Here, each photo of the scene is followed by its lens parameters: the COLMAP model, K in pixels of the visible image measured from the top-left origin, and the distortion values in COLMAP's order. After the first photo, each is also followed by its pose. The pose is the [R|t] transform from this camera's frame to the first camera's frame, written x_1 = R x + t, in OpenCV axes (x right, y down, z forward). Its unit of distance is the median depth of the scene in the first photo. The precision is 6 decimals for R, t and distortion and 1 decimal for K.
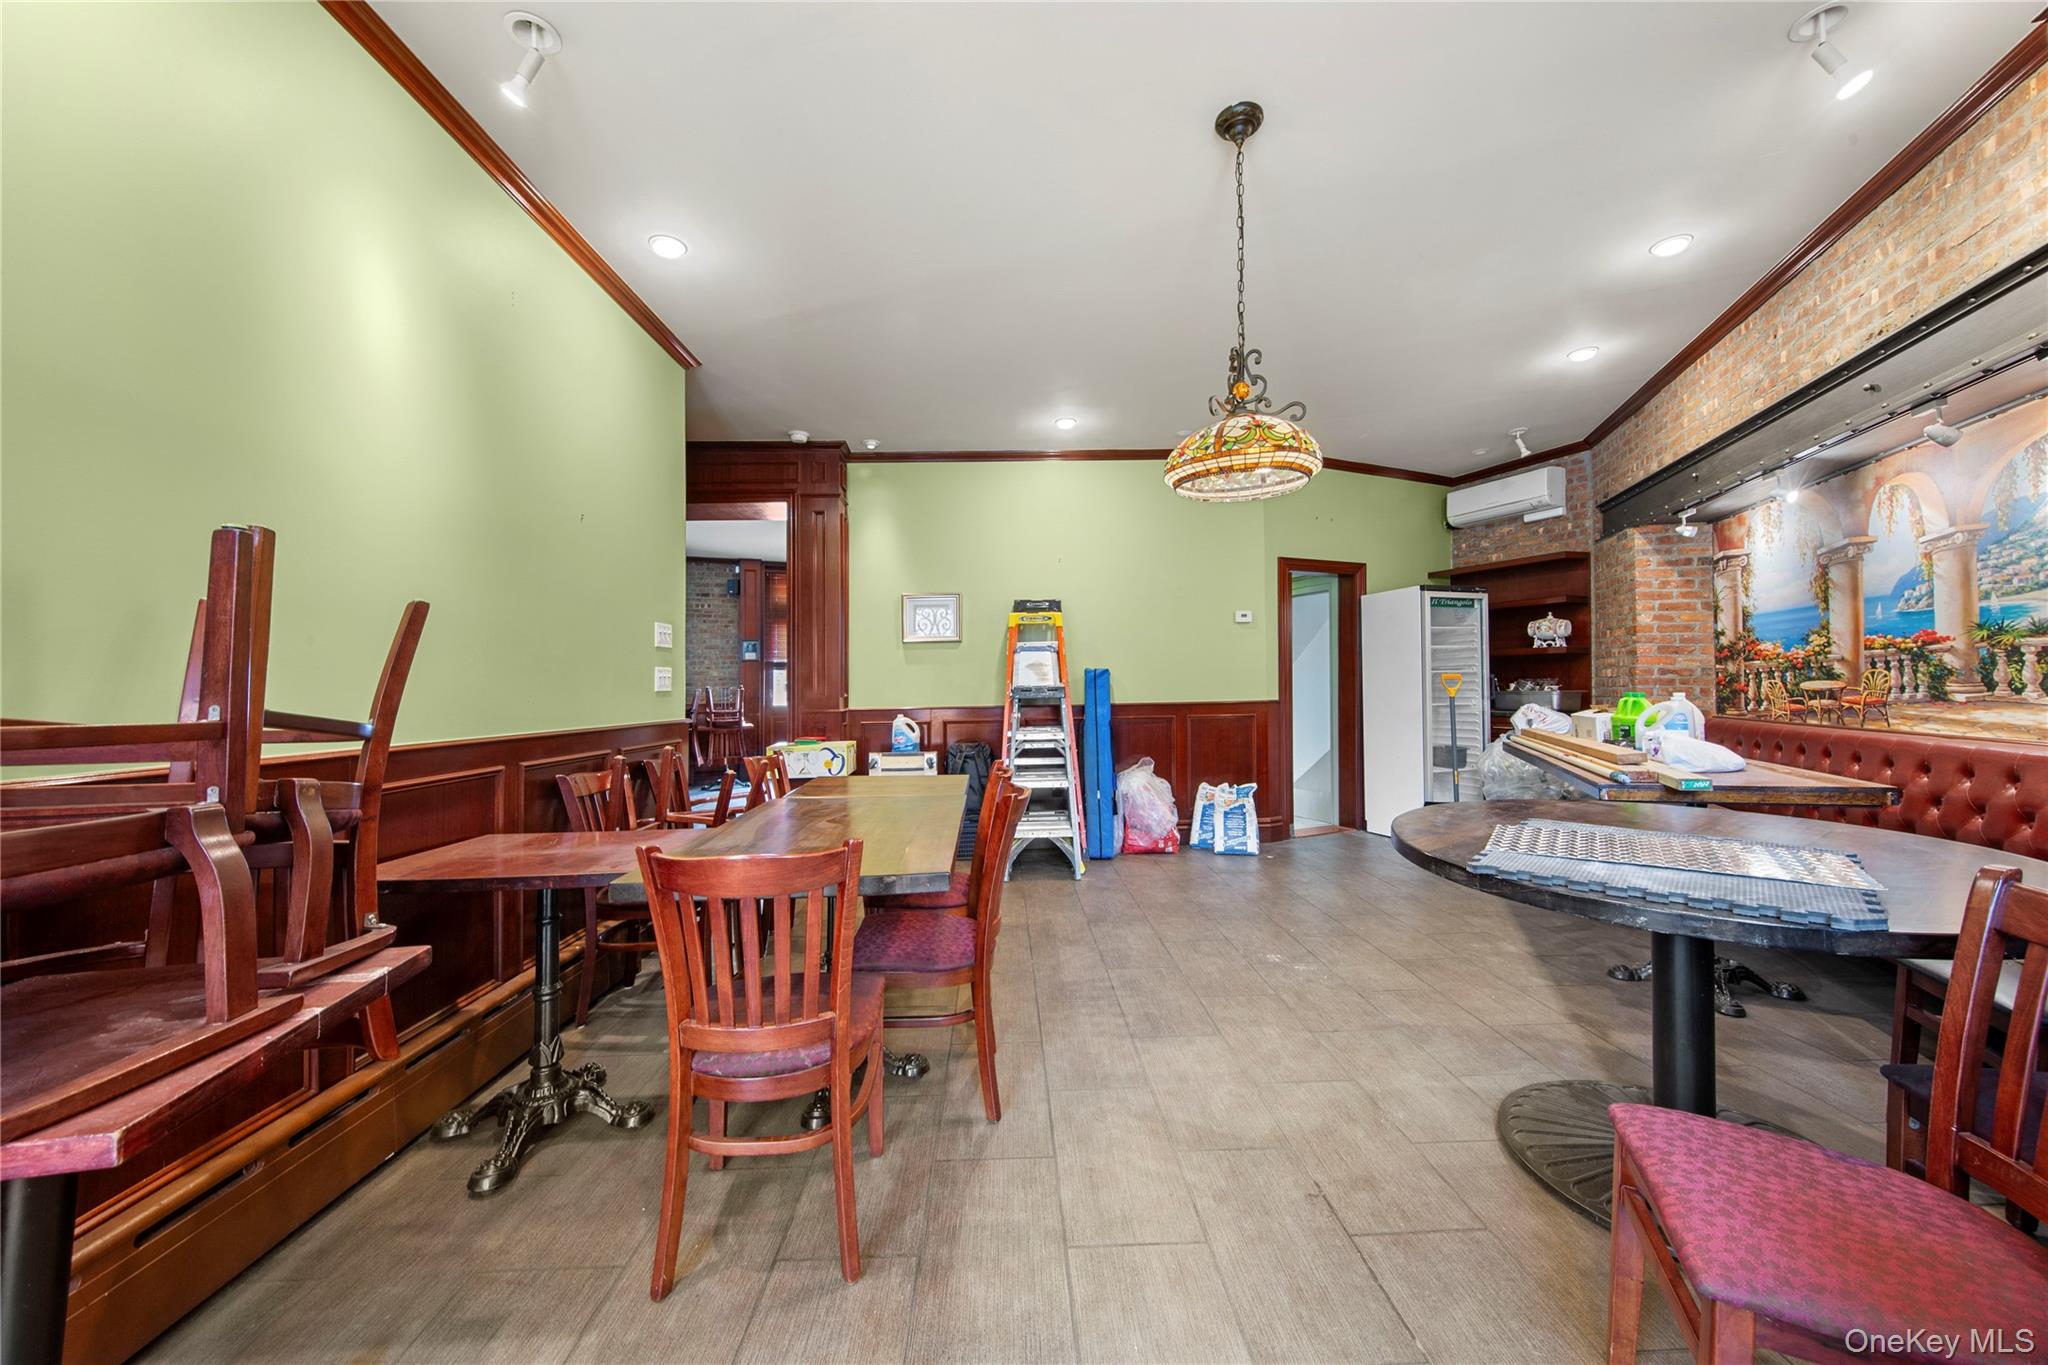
lens RADIAL K [[735.6, 0, 1024.0], [0, 735.6, 682.5], [0, 0, 1]] dist [-0.001044, -0.000017]
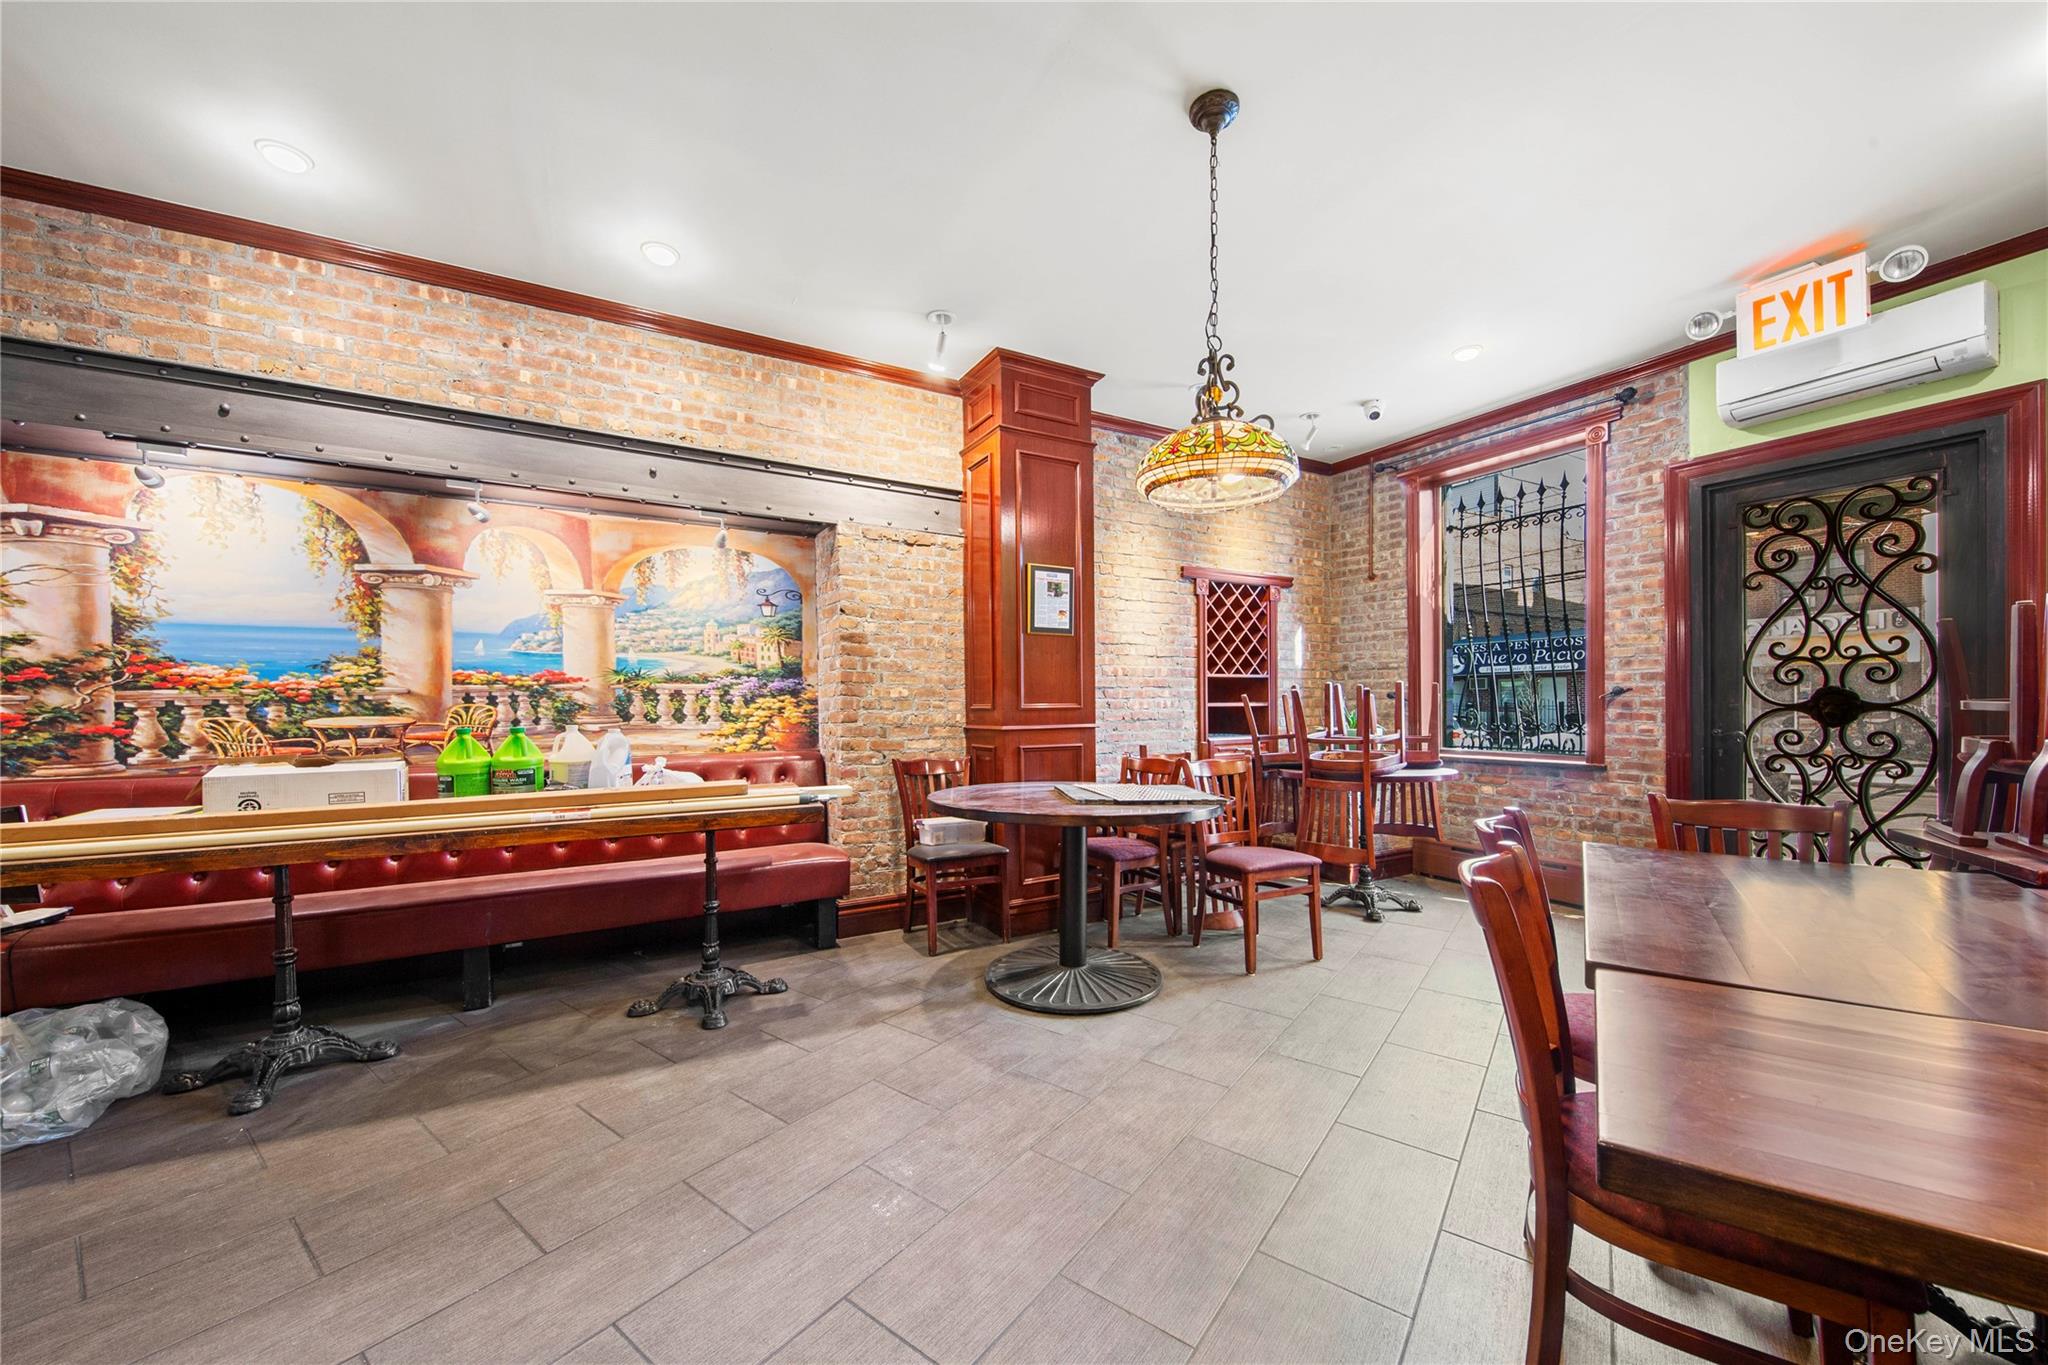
lens RADIAL K [[748.7, 0, 1031.4], [0, 748.7, 709.8], [0, 0, 1]] dist [0.017394, -0.009937]
pose [[-0.775720, 0.017944, 0.630823, -0.107032], [0.017728, 0.999821, -0.006640, 0.011430], [-0.630829, 0.006033, -0.775899, 1.440178]]
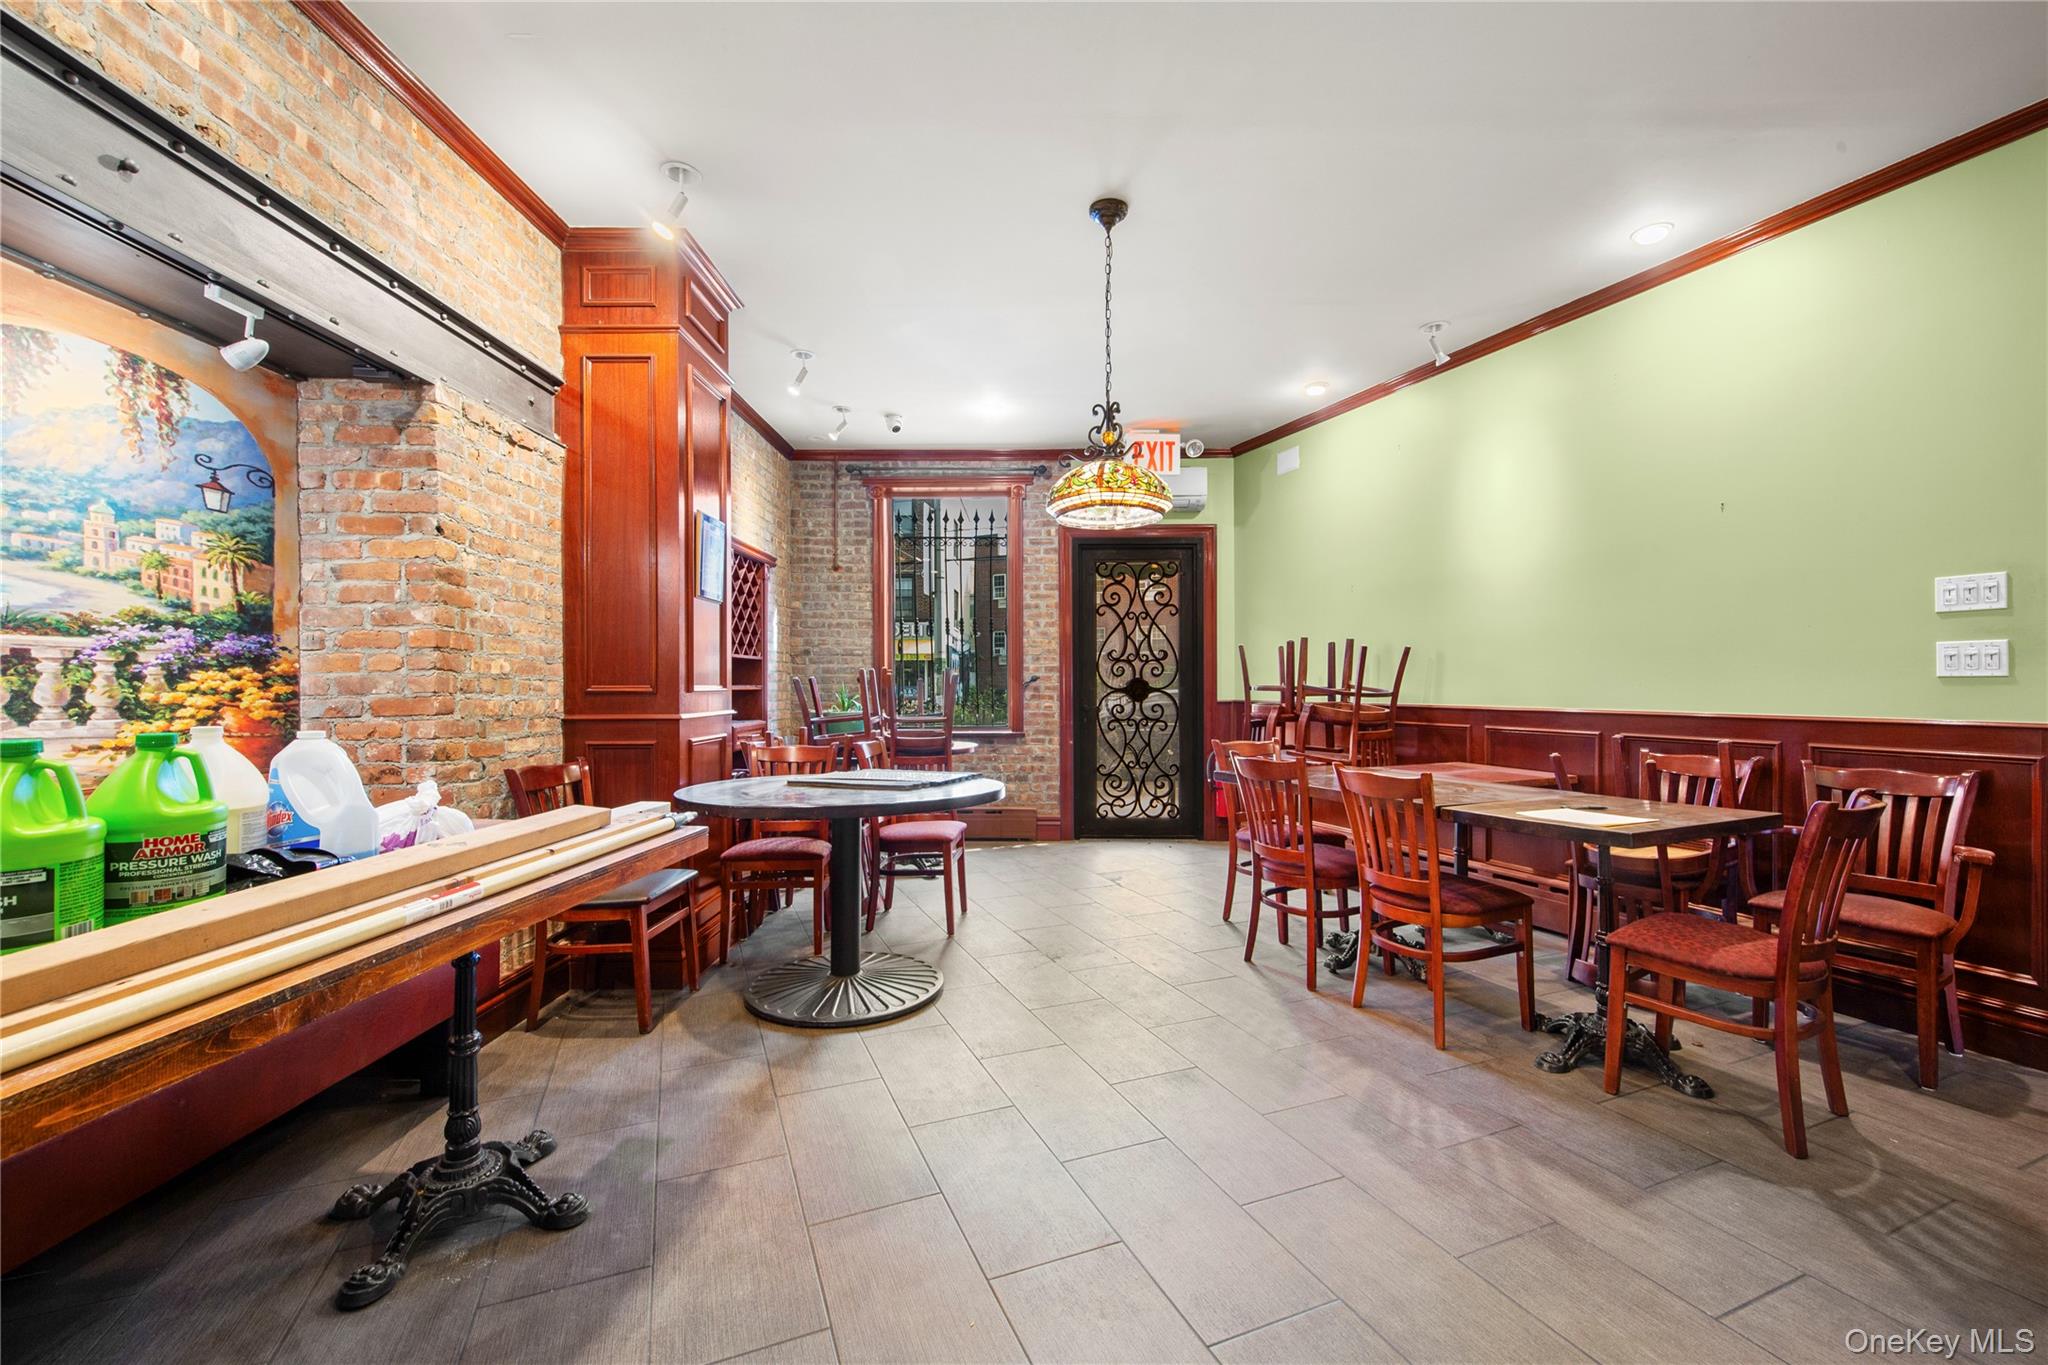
lens RADIAL K [[833.7, 0, 1024.0], [0, 833.7, 682.5], [0, 0, 1]] dist [0.000993, -0.000100]
pose [[-0.934537, 0.017995, -0.355412, 0.686602], [0.019831, 0.999802, -0.001523, -0.000706], [0.355314, -0.008472, -0.934709, 1.666136]]
